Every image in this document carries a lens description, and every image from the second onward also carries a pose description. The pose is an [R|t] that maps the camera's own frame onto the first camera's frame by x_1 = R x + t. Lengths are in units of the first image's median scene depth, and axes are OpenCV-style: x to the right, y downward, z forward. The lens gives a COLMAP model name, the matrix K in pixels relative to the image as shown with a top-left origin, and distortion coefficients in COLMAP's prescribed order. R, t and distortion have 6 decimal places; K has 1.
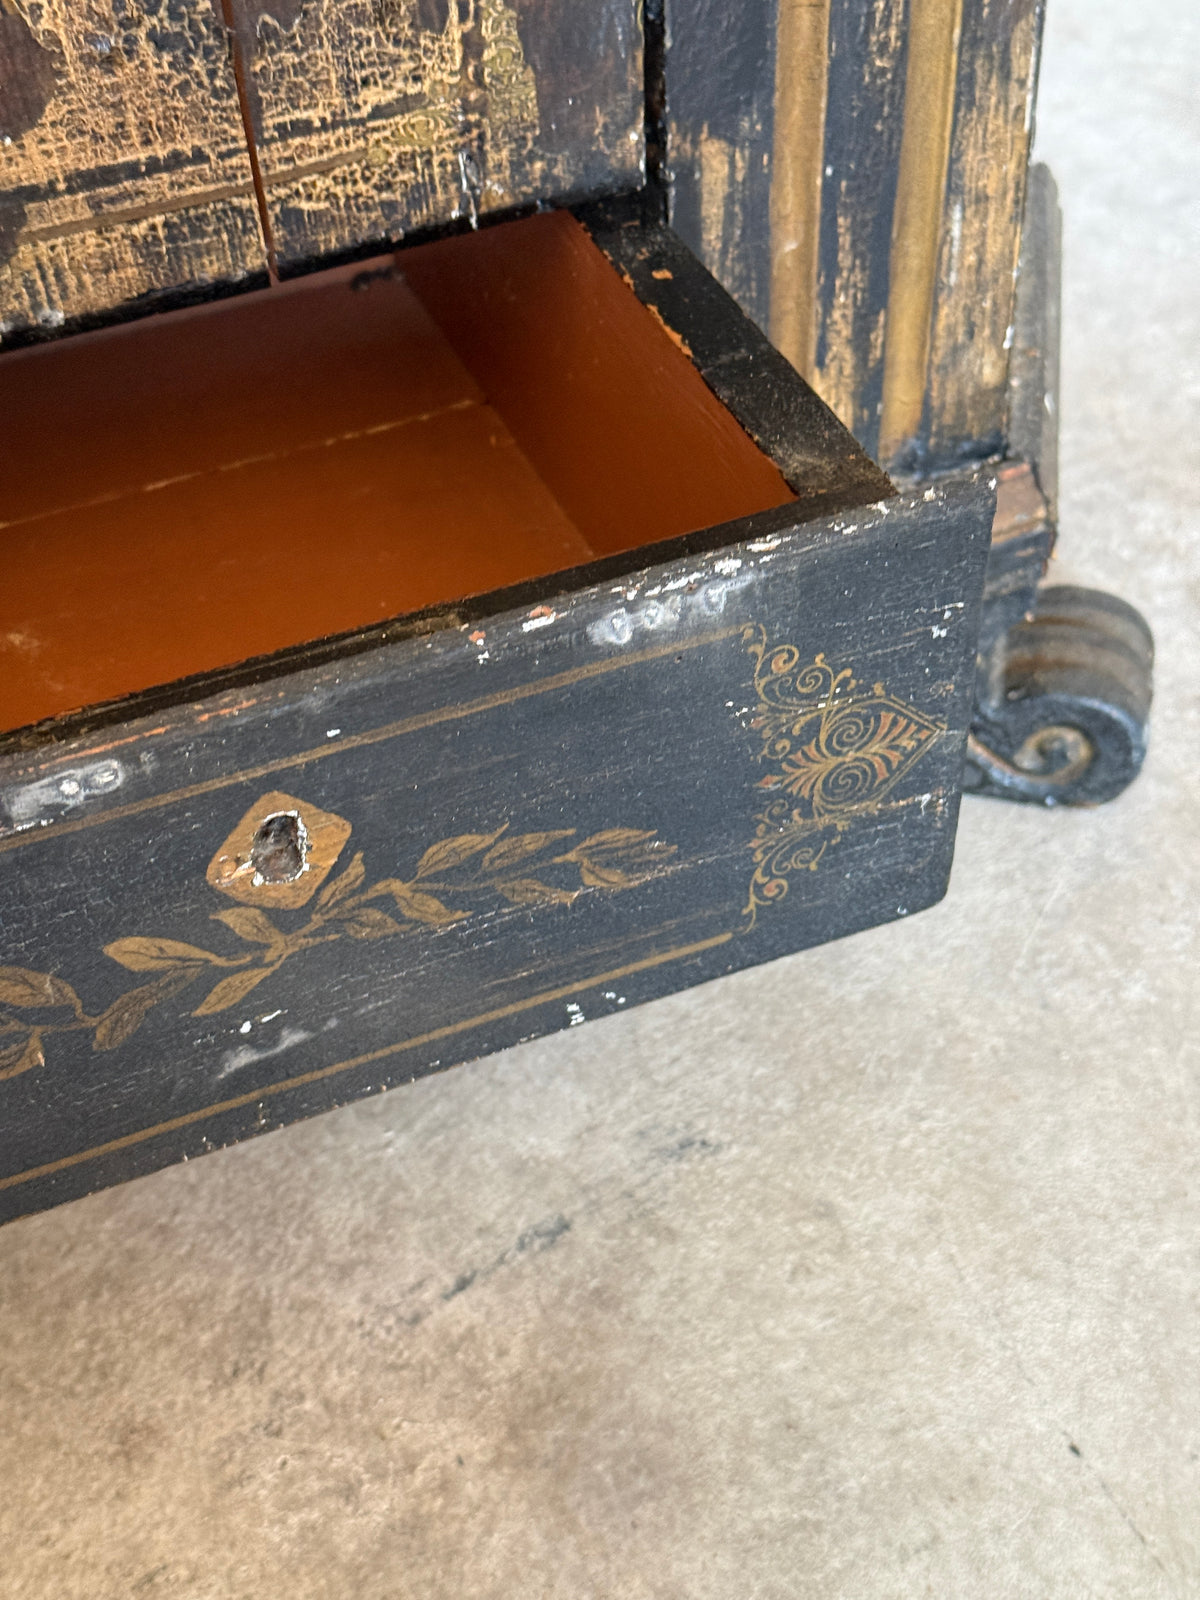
lens RADIAL K [[2265.3, 0, 562.1], [0, 2265.3, 764.7], [0, 0, 1]] dist [0.188708, -0.423258]
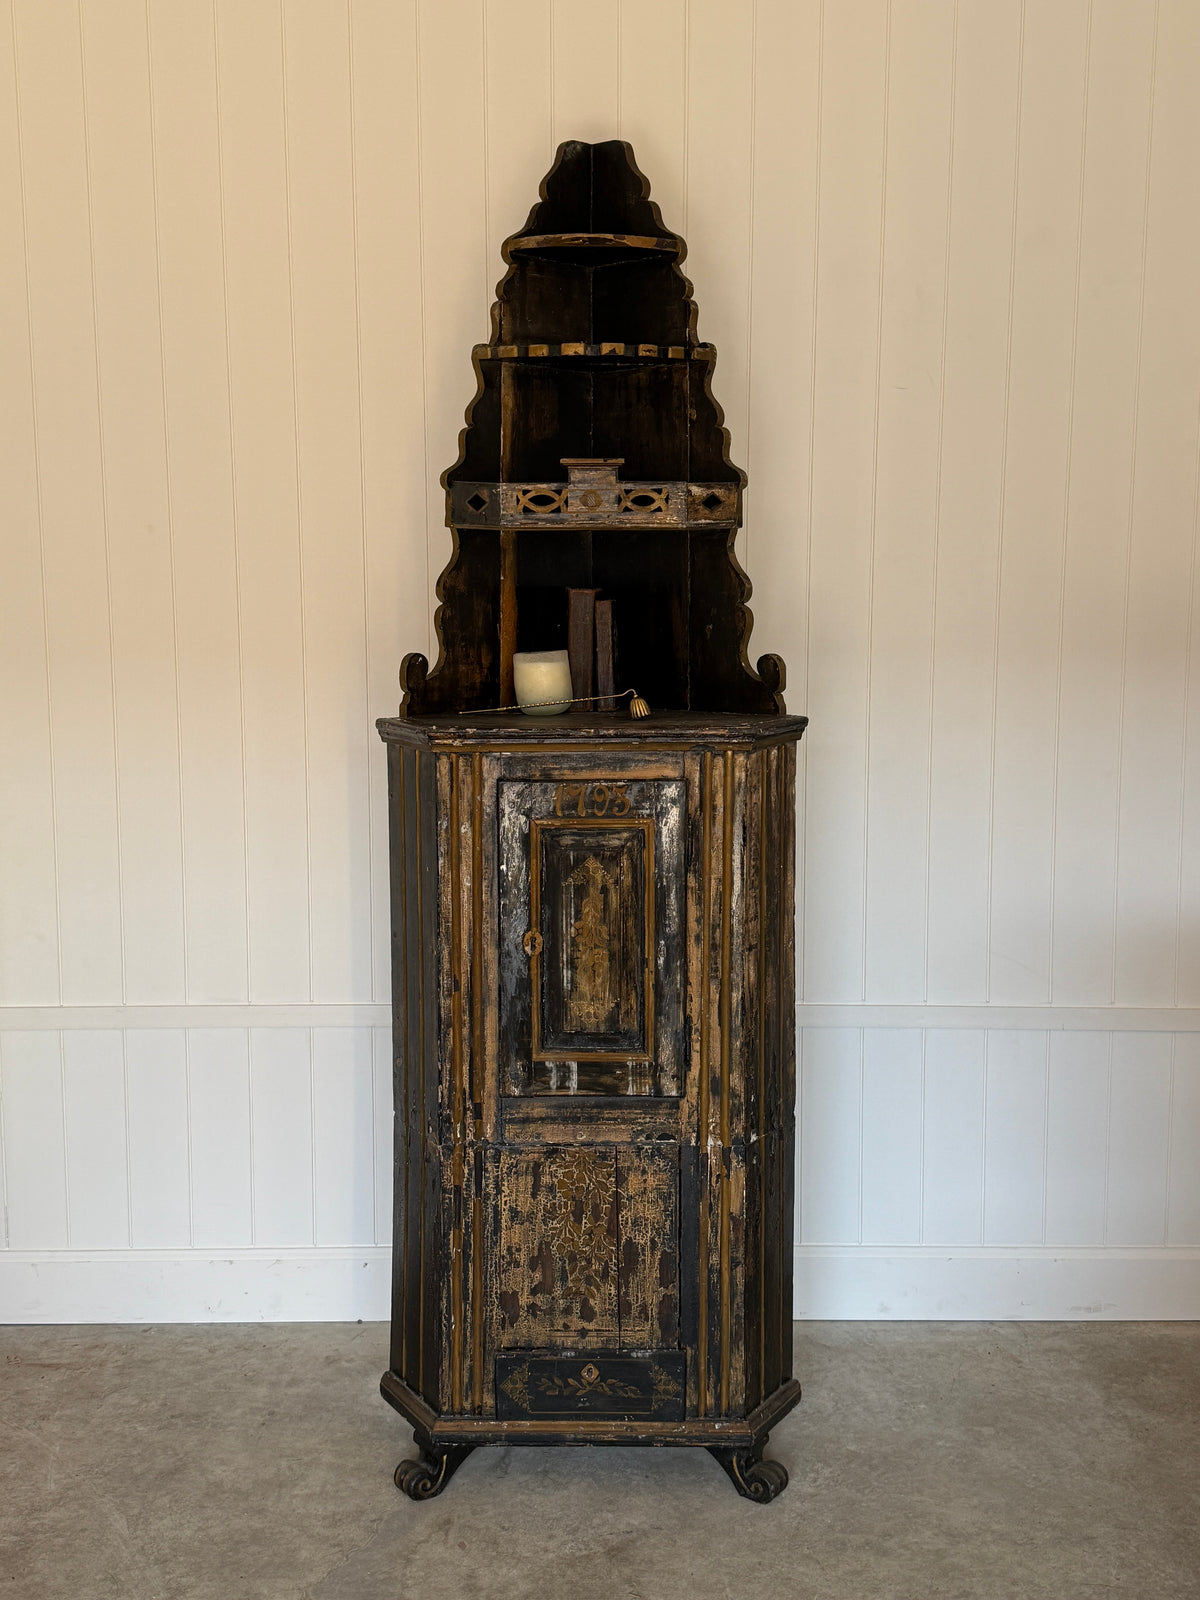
lens RADIAL K [[1656.8, 0, 600.0], [0, 1656.8, 800.0], [0, 0, 1]] dist [0.193757, -0.441029]
pose [[0.917782, 0.092051, -0.386267, 1.587899], [-0.298626, 0.801158, -0.518621, 1.083879], [0.261721, 0.591331, 0.762778, -3.794579]]
